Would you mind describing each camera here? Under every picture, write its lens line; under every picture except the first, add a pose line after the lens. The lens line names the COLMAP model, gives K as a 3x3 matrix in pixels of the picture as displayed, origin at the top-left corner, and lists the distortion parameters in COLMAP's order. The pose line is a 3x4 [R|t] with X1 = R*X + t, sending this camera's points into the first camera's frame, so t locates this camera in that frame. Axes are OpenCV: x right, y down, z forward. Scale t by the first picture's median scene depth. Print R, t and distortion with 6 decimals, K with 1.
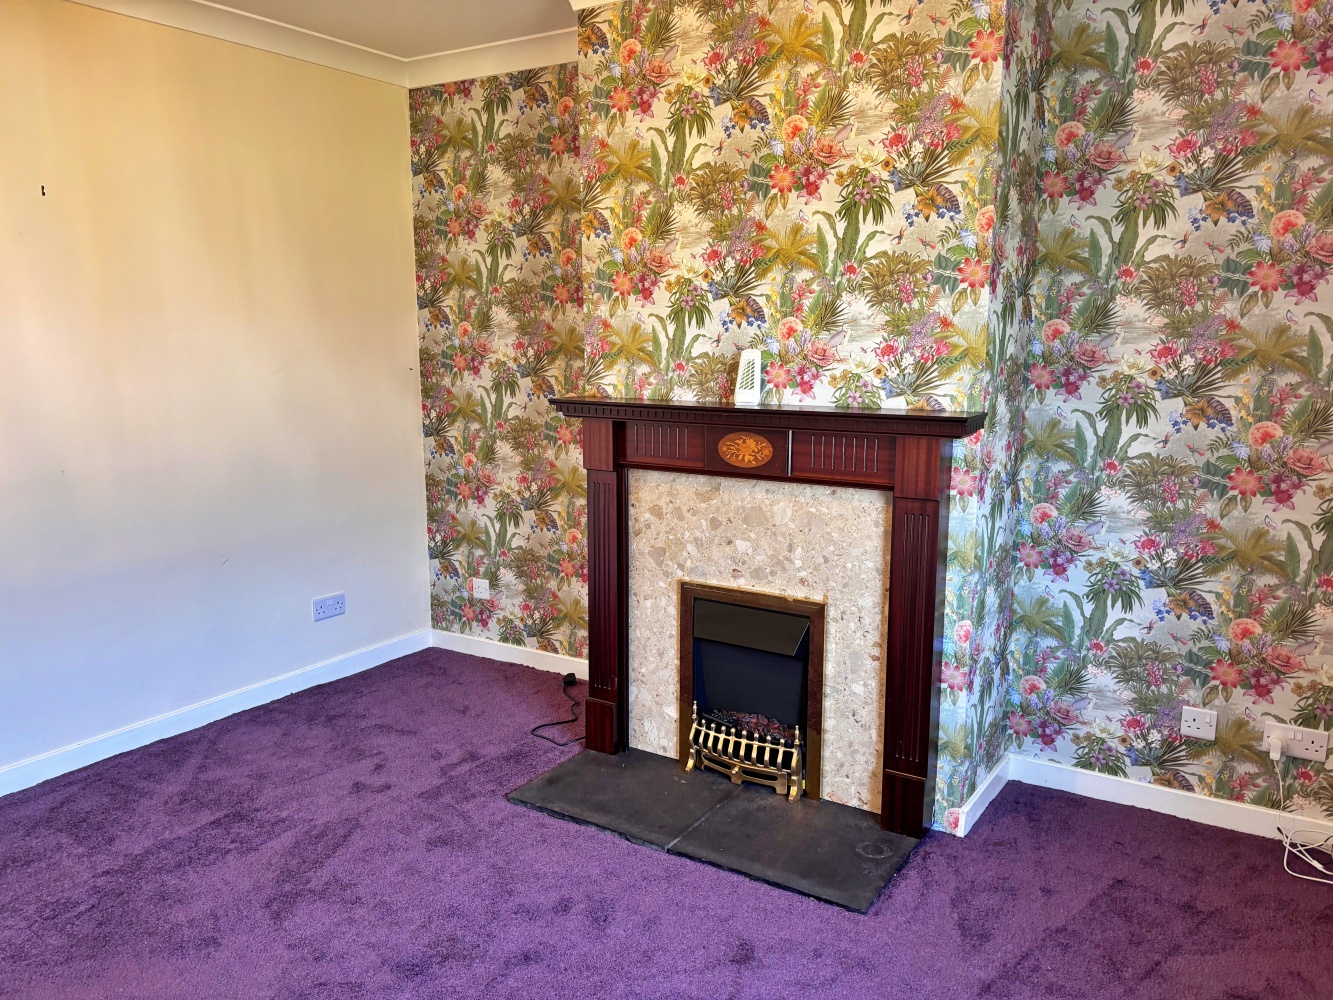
lens RADIAL K [[939.1, 0, 666.3], [0, 939.1, 513.0], [0, 0, 1]] dist [0.071735, -0.011046]
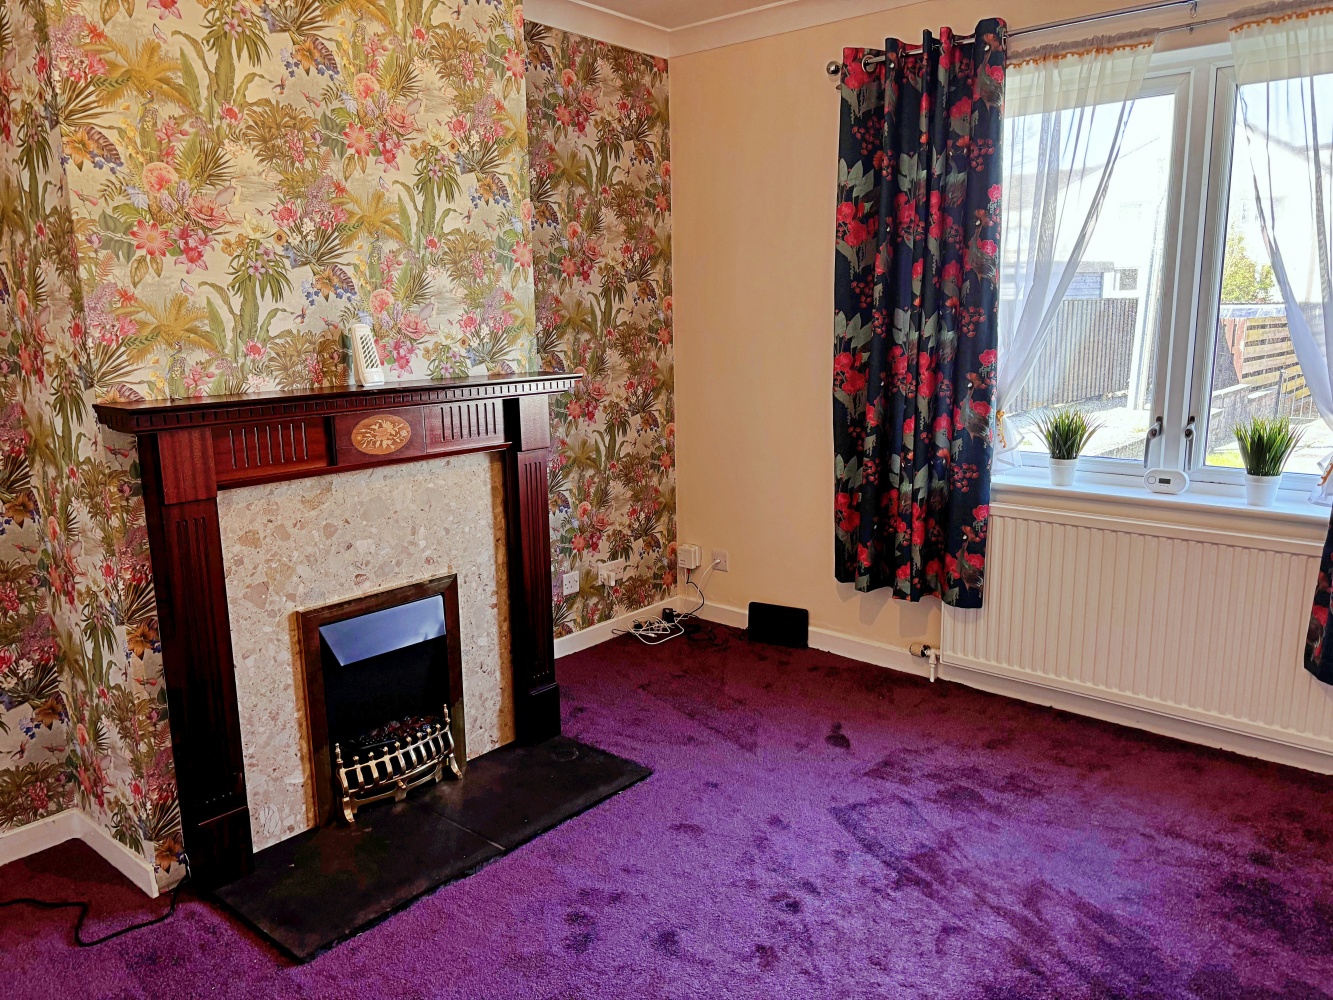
lens RADIAL K [[998.6, 0, 668.6], [0, 998.6, 507.2], [0, 0, 1]] dist [0.050513, -0.040454]
pose [[0.181387, -0.204920, 0.961825, -0.797292], [0.193753, 0.966325, 0.169340, -0.108310], [-0.964136, 0.155640, 0.214983, 0.525526]]
